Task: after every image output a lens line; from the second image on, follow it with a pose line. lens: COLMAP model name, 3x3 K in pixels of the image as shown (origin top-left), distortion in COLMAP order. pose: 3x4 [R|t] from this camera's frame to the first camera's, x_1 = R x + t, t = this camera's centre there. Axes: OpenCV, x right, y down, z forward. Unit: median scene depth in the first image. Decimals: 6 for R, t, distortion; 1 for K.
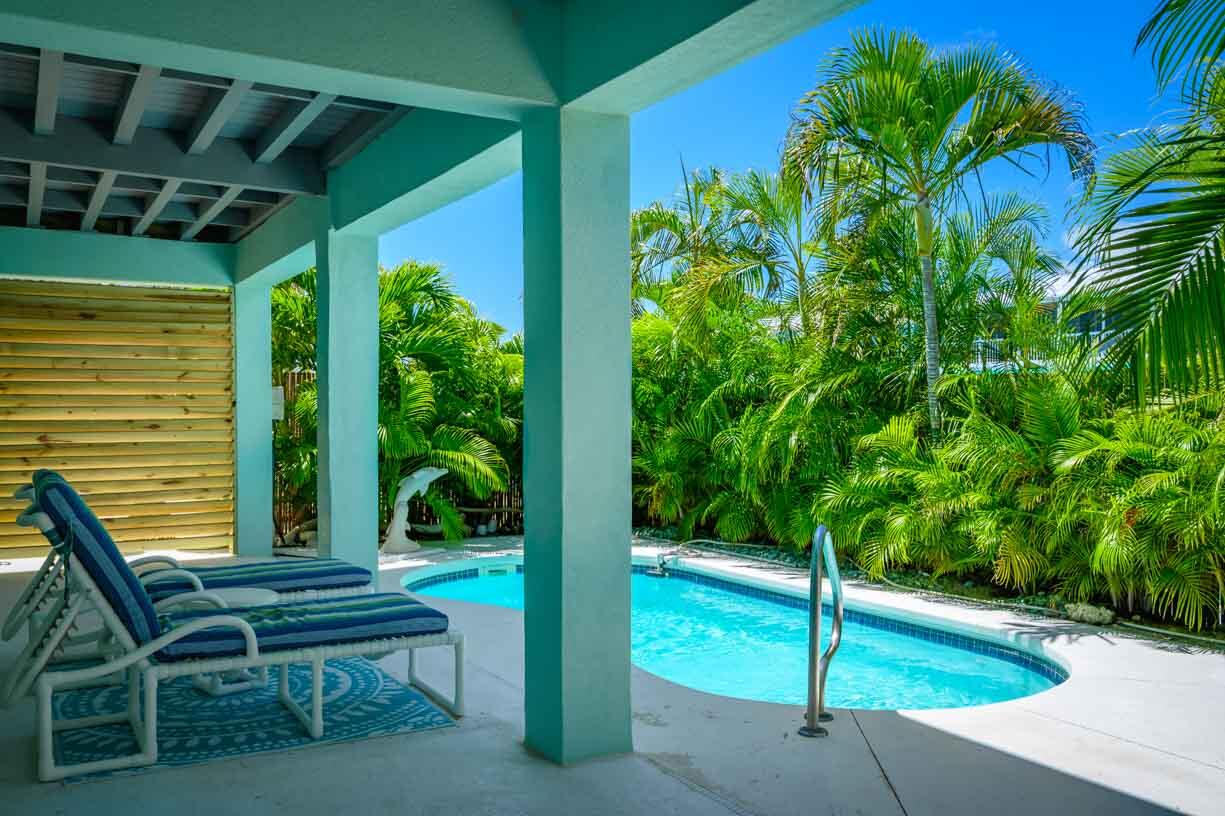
lens RADIAL K [[1058.7, 0, 611.4], [0, 1058.7, 410.5], [0, 0, 1]] dist [-0.005864, -0.004384]
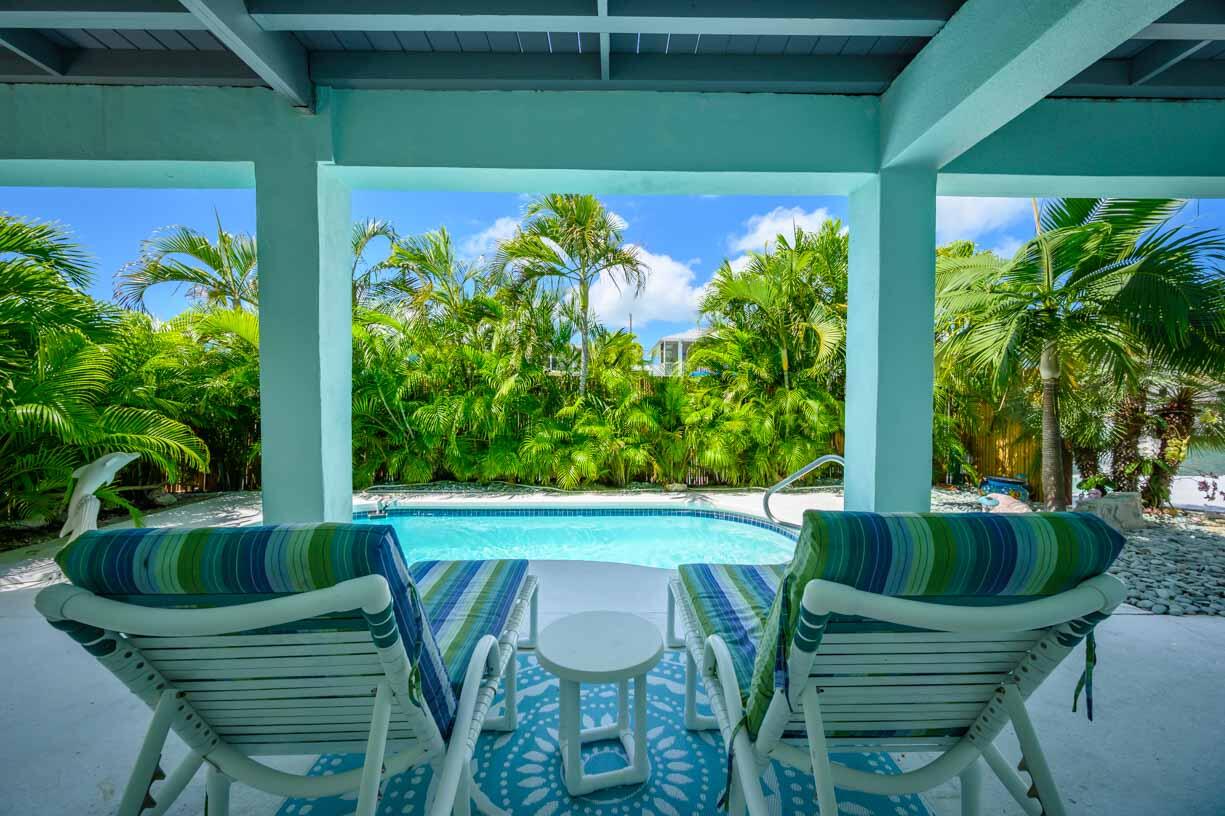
lens RADIAL K [[486.1, 0, 613.8], [0, 486.1, 404.6], [0, 0, 1]] dist [-0.000549, -0.000181]
pose [[0.475072, -0.009635, 0.879894, -0.436035], [-0.006280, 0.999877, 0.014339, 0.005182], [-0.879925, -0.012338, 0.474953, 0.557136]]
